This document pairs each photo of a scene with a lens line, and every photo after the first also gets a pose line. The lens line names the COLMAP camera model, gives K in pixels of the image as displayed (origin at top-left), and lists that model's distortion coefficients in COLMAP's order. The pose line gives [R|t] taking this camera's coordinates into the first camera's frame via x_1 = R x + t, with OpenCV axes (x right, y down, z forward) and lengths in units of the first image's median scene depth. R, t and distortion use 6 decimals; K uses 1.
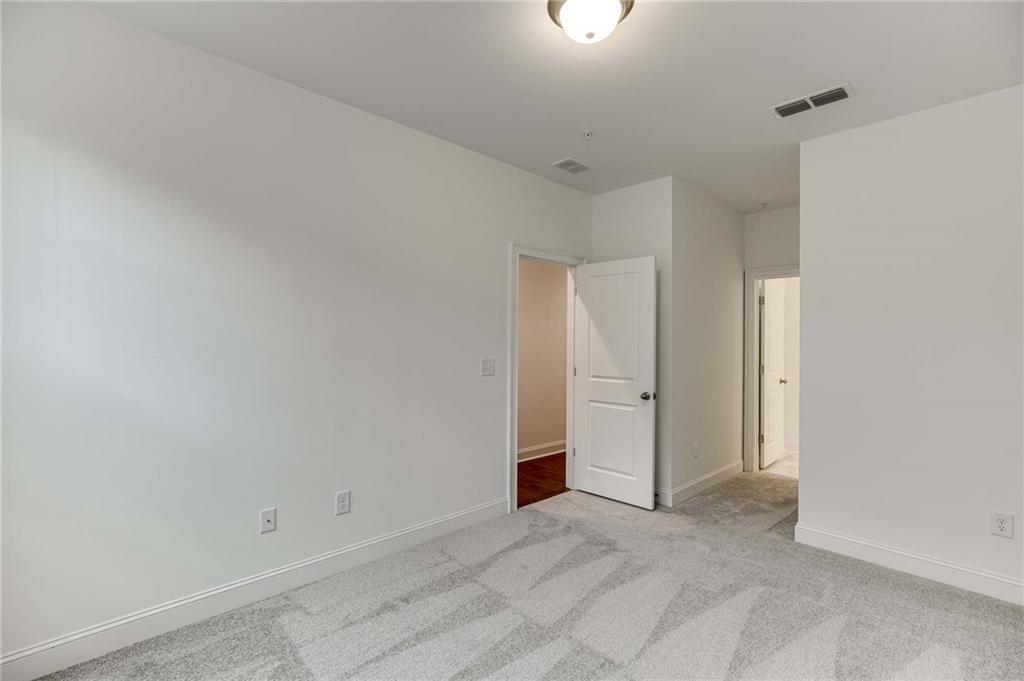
lens RADIAL K [[462.1, 0, 517.2], [0, 462.1, 336.9], [0, 0, 1]] dist [-0.015262, 0.003345]
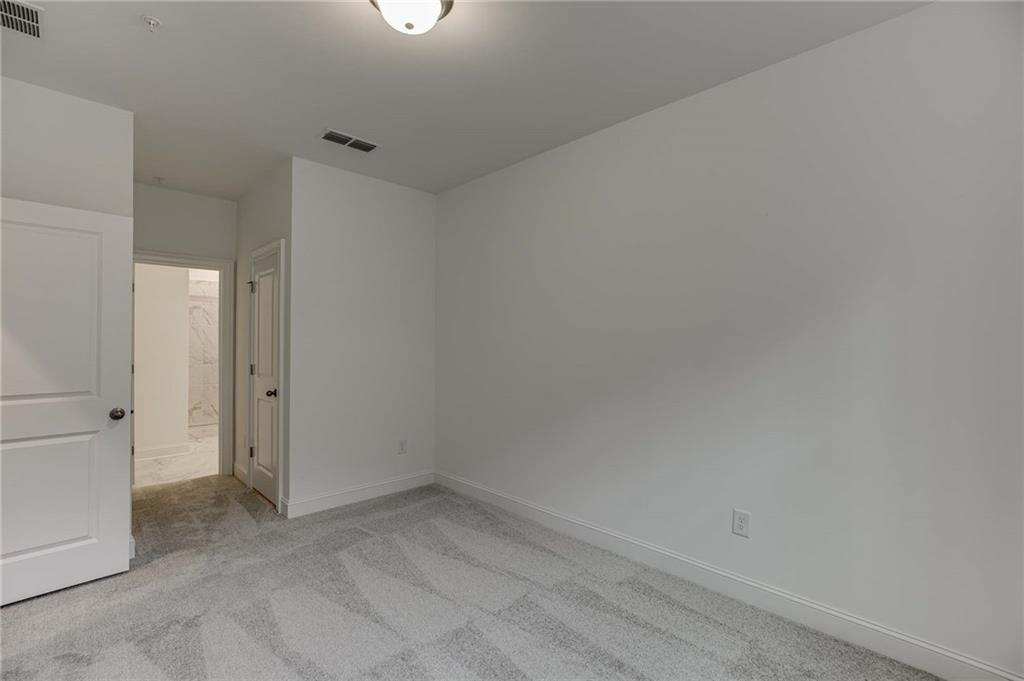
lens RADIAL K [[462.1, 0, 519.9], [0, 462.1, 338.9], [0, 0, 1]] dist [-0.015262, 0.003345]
pose [[-0.018607, -0.004080, 0.999819, -0.563880], [-0.014306, 0.999890, 0.003814, 0.003098], [-0.999725, -0.014232, -0.018664, 0.530885]]
